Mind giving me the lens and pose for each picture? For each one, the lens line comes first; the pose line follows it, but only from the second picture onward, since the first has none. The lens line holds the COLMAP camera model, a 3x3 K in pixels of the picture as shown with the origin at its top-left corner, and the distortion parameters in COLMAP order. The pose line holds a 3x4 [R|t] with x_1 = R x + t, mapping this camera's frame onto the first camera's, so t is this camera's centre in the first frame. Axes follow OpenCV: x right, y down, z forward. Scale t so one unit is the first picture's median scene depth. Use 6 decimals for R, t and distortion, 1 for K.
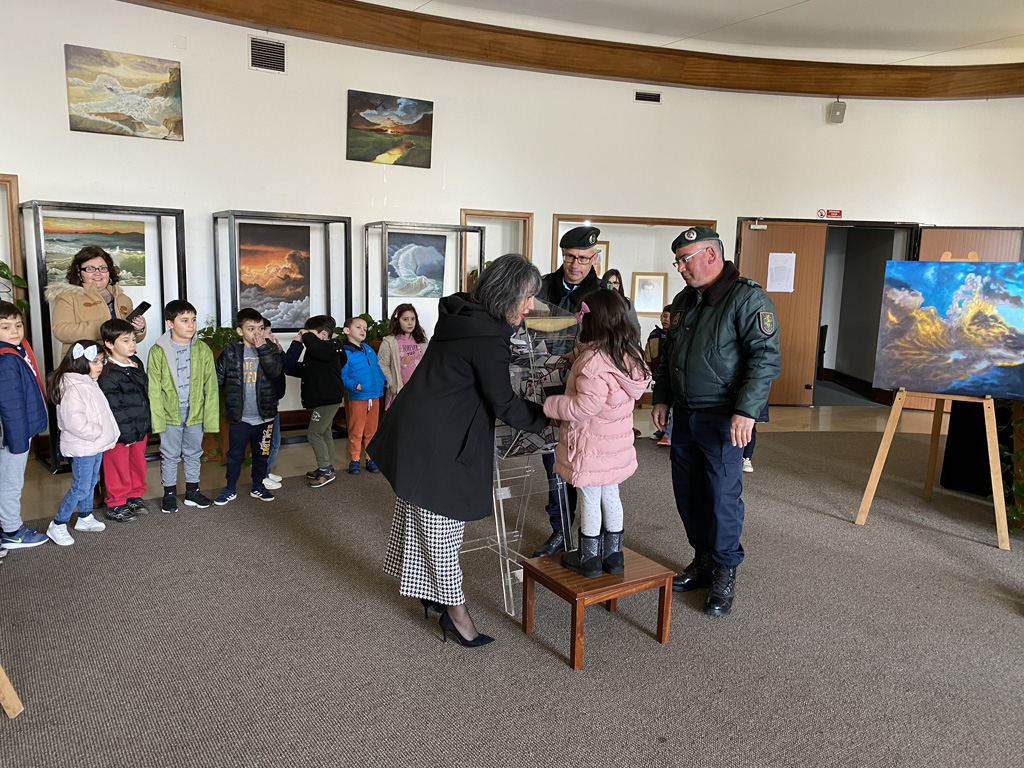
lens RADIAL K [[804.5, 0, 524.5], [0, 804.5, 382.6], [0, 0, 1]] dist [0.024872, -0.033882]
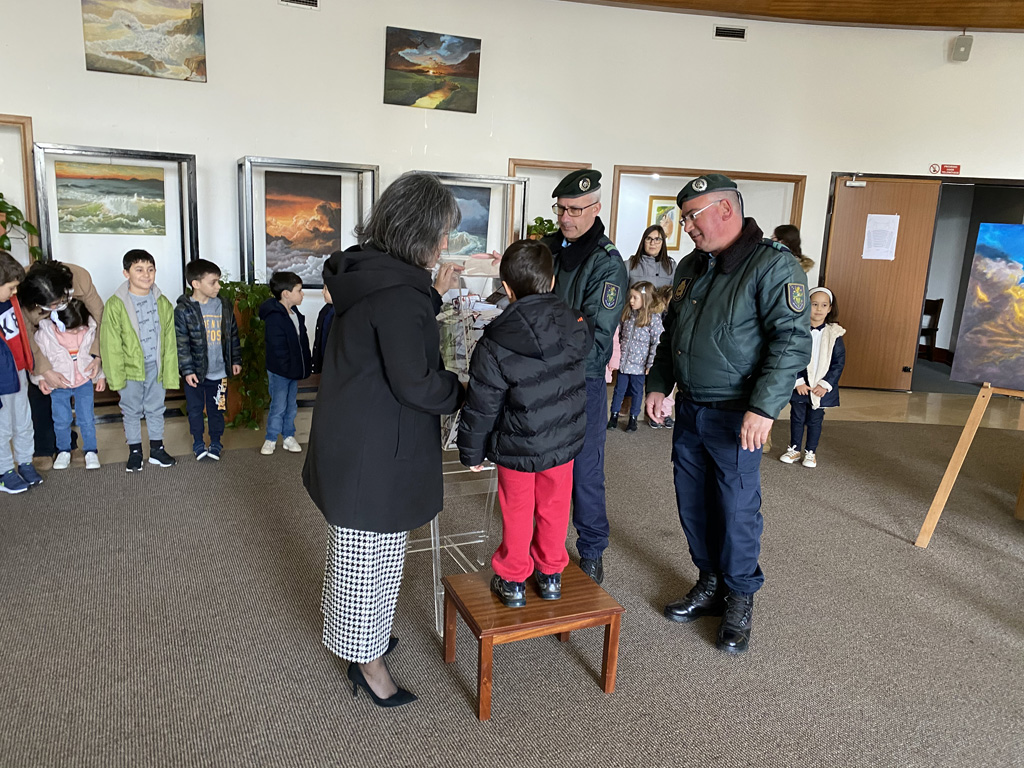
lens RADIAL K [[804.5, 0, 520.8], [0, 804.5, 380.9], [0, 0, 1]] dist [0.024872, -0.033882]
pose [[0.987914, 0.048610, -0.147180, 0.092291], [-0.041622, 0.997872, 0.050195, -0.012101], [0.149307, -0.043462, 0.987835, 0.099389]]
